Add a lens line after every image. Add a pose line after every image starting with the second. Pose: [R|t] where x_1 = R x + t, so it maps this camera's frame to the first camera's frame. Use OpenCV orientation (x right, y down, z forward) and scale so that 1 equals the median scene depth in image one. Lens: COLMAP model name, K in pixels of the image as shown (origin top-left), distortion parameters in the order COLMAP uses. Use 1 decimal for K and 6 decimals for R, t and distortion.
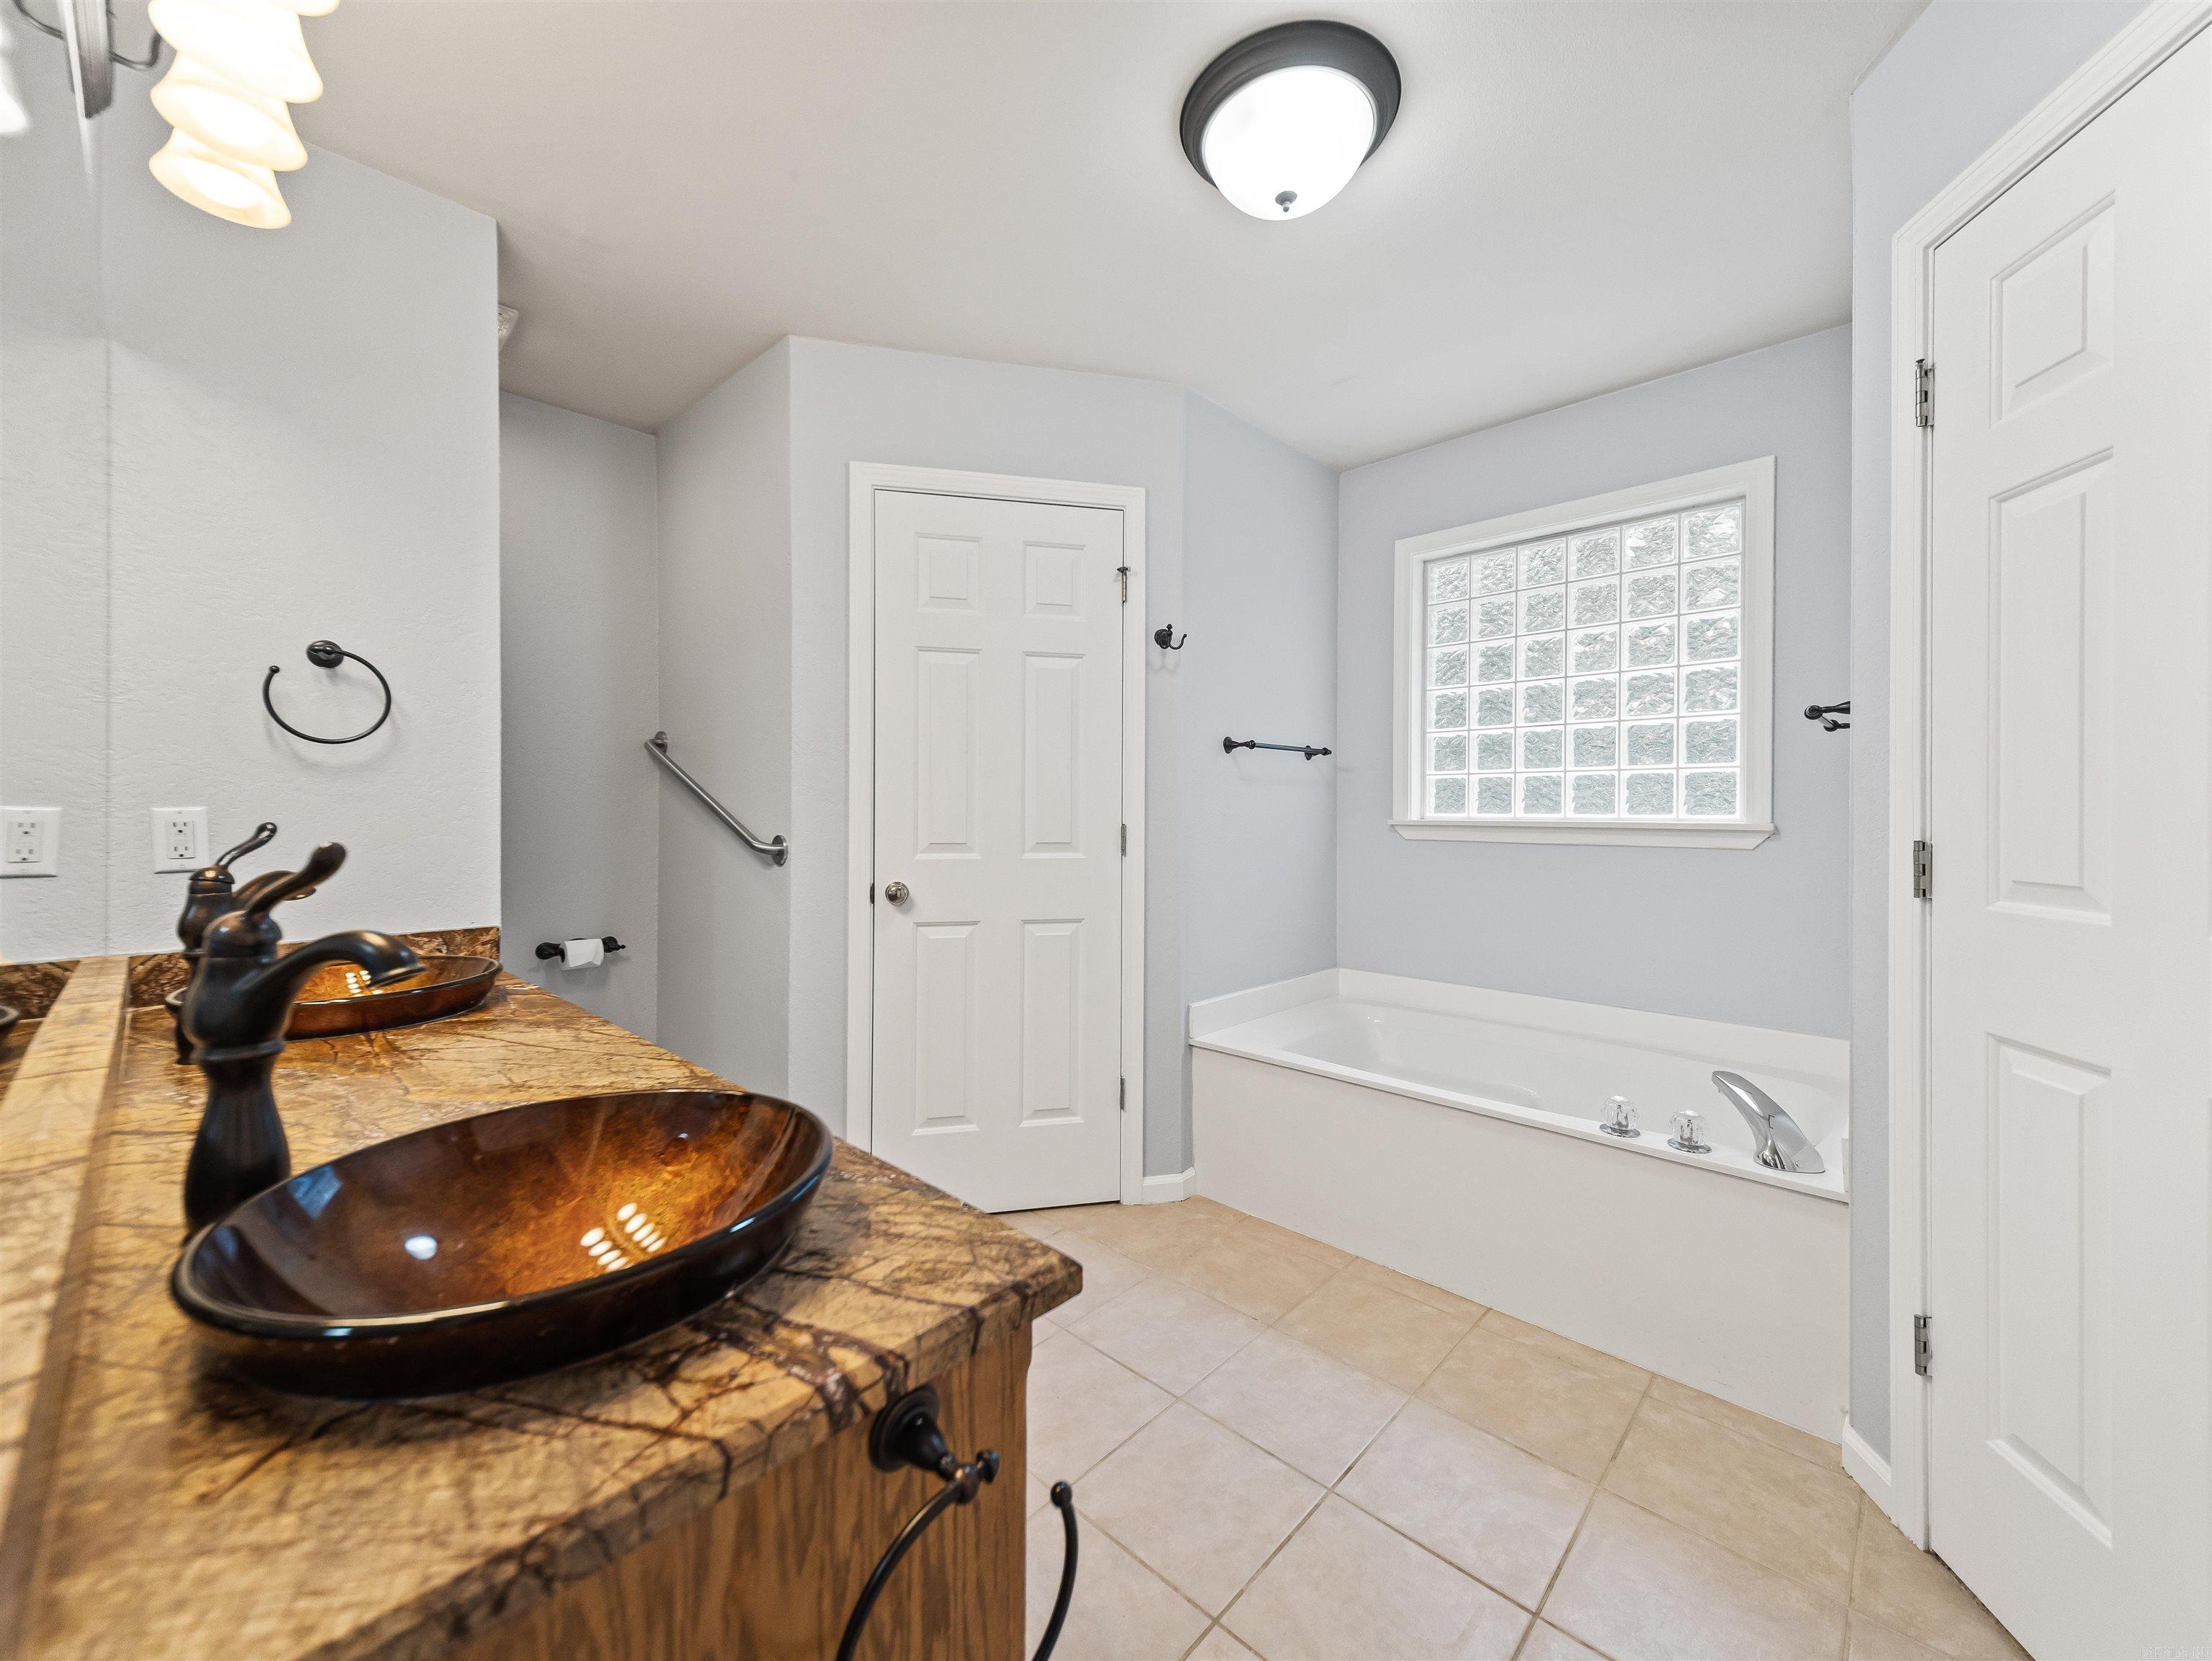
lens RADIAL K [[857.6, 0, 1112.9], [0, 857.6, 820.1], [0, 0, 1]] dist [0.040758, -0.015183]
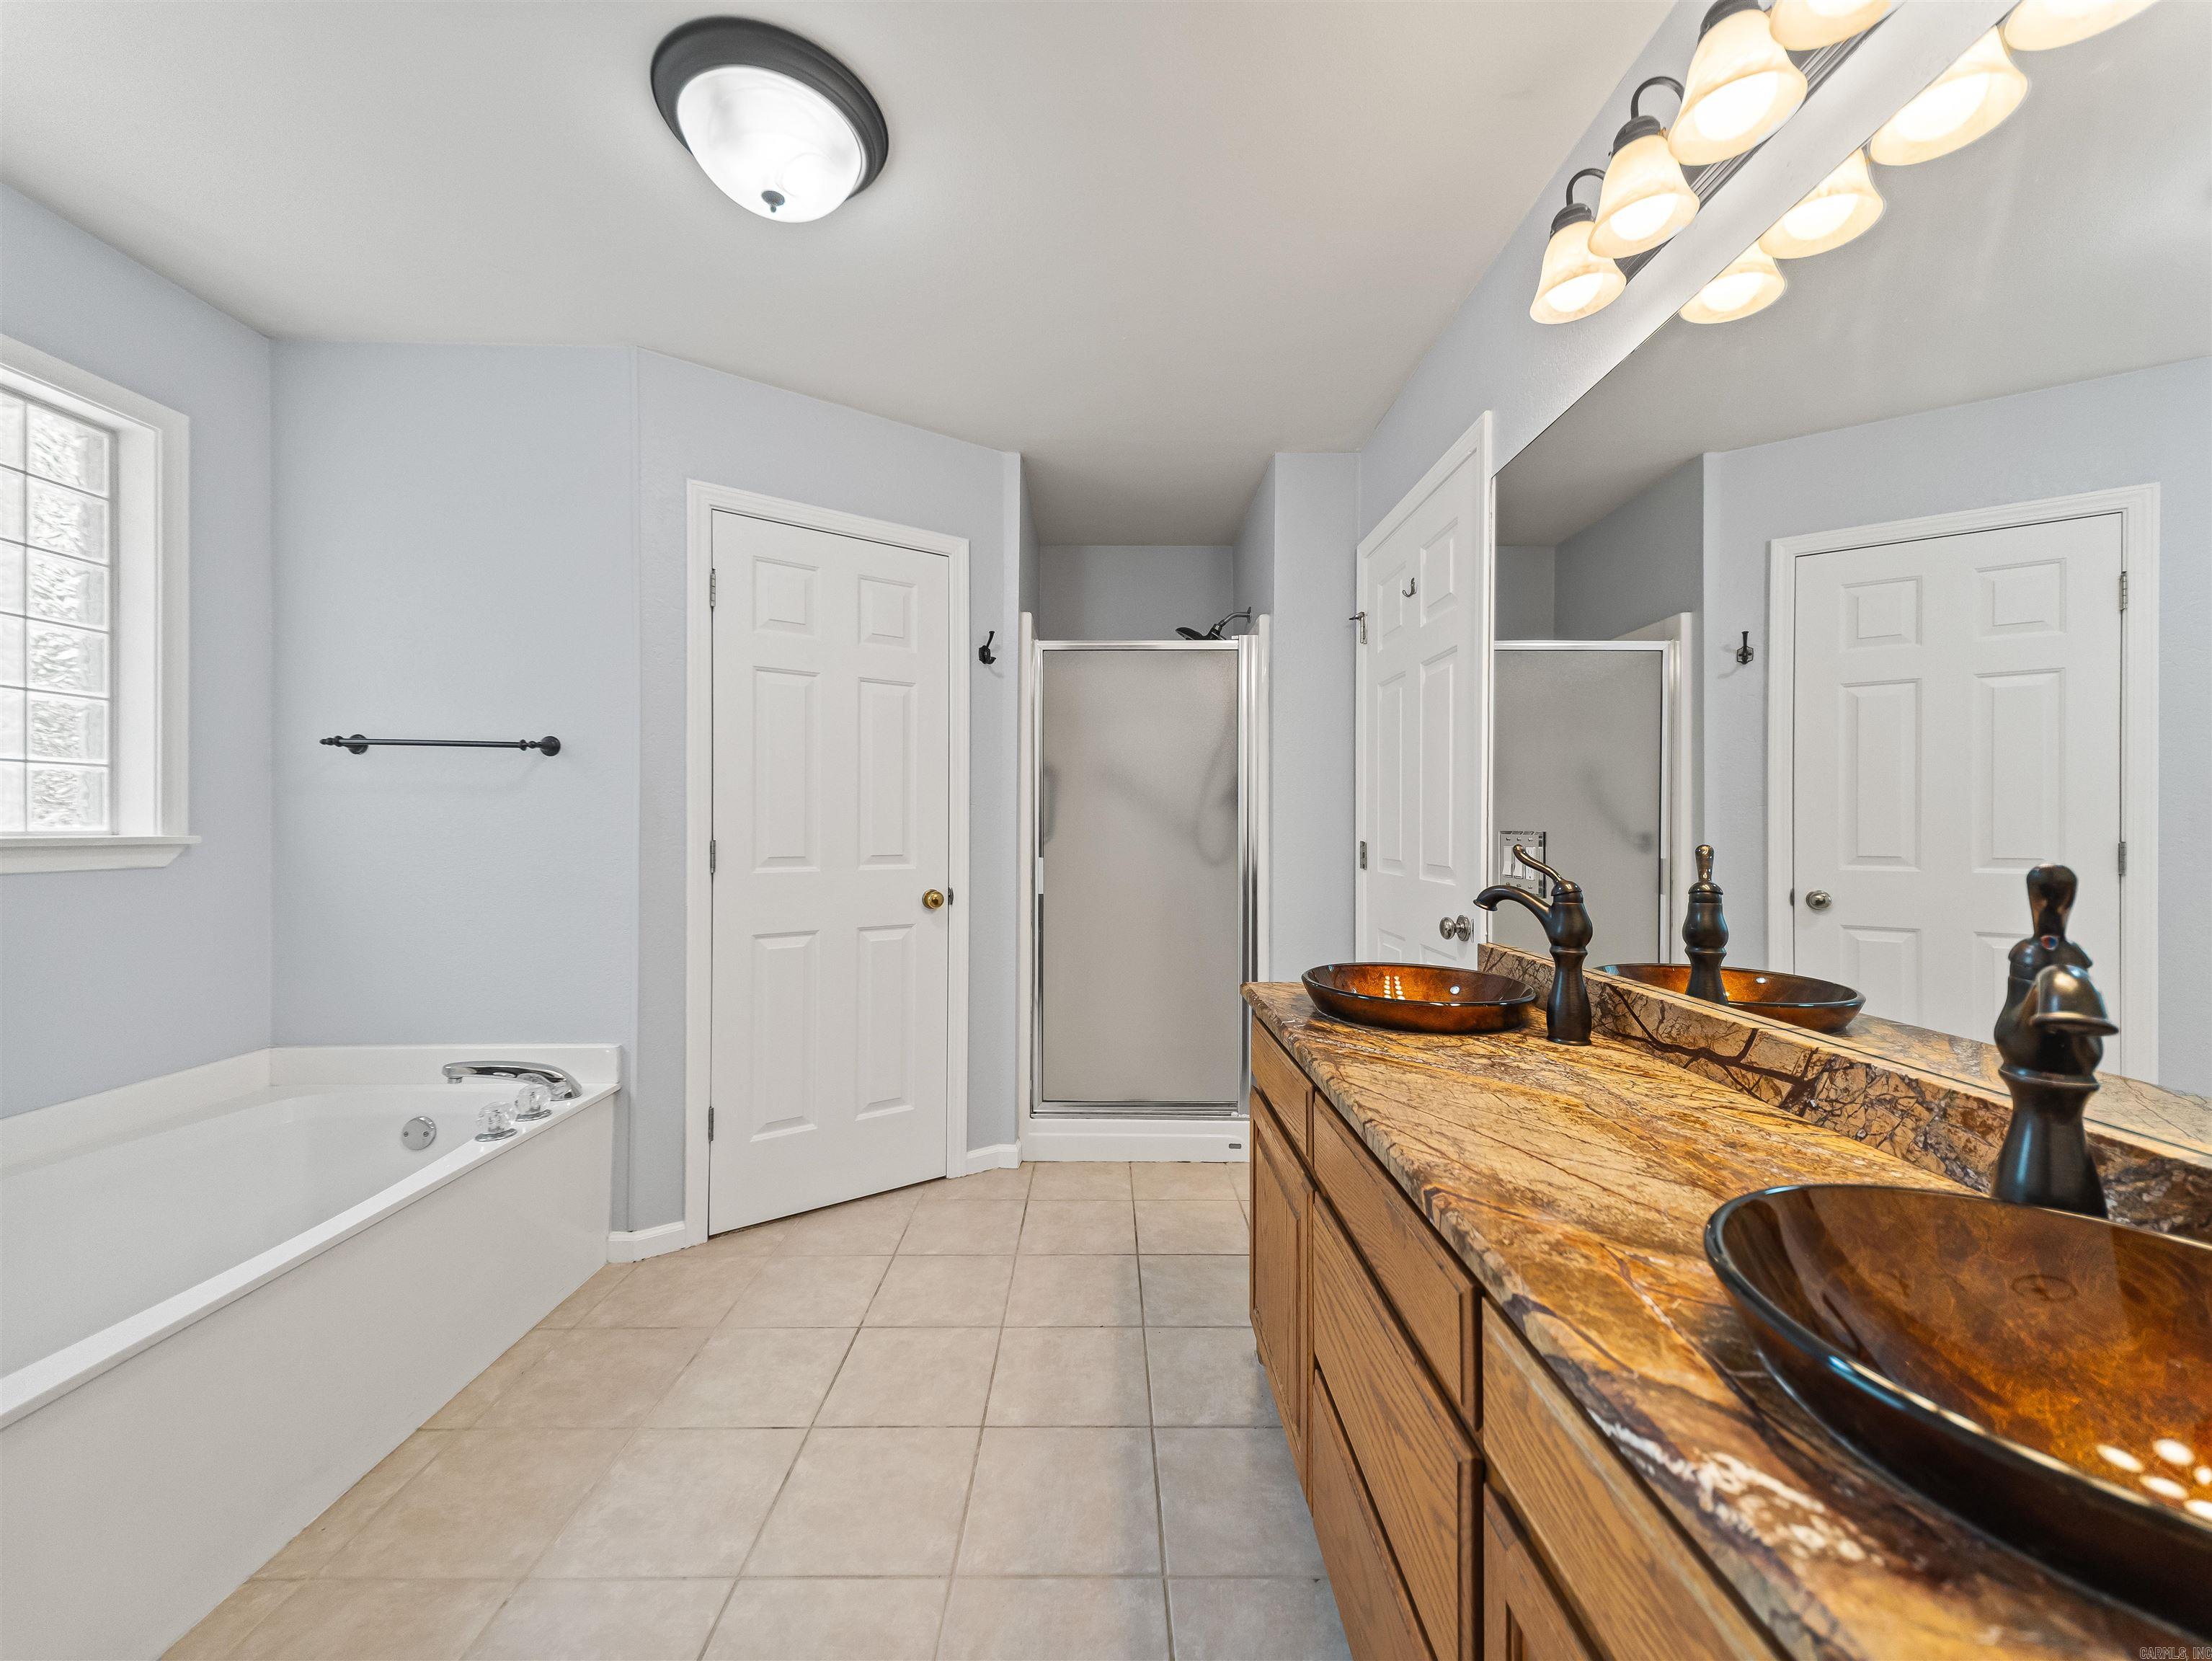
lens RADIAL K [[857.6, 0, 1112.9], [0, 857.6, 820.1], [0, 0, 1]] dist [0.040758, -0.015183]
pose [[-0.712150, -0.007545, 0.701986, -0.829337], [0.007928, 0.999792, 0.018788, -0.033685], [-0.701982, 0.018946, -0.711942, 1.561481]]
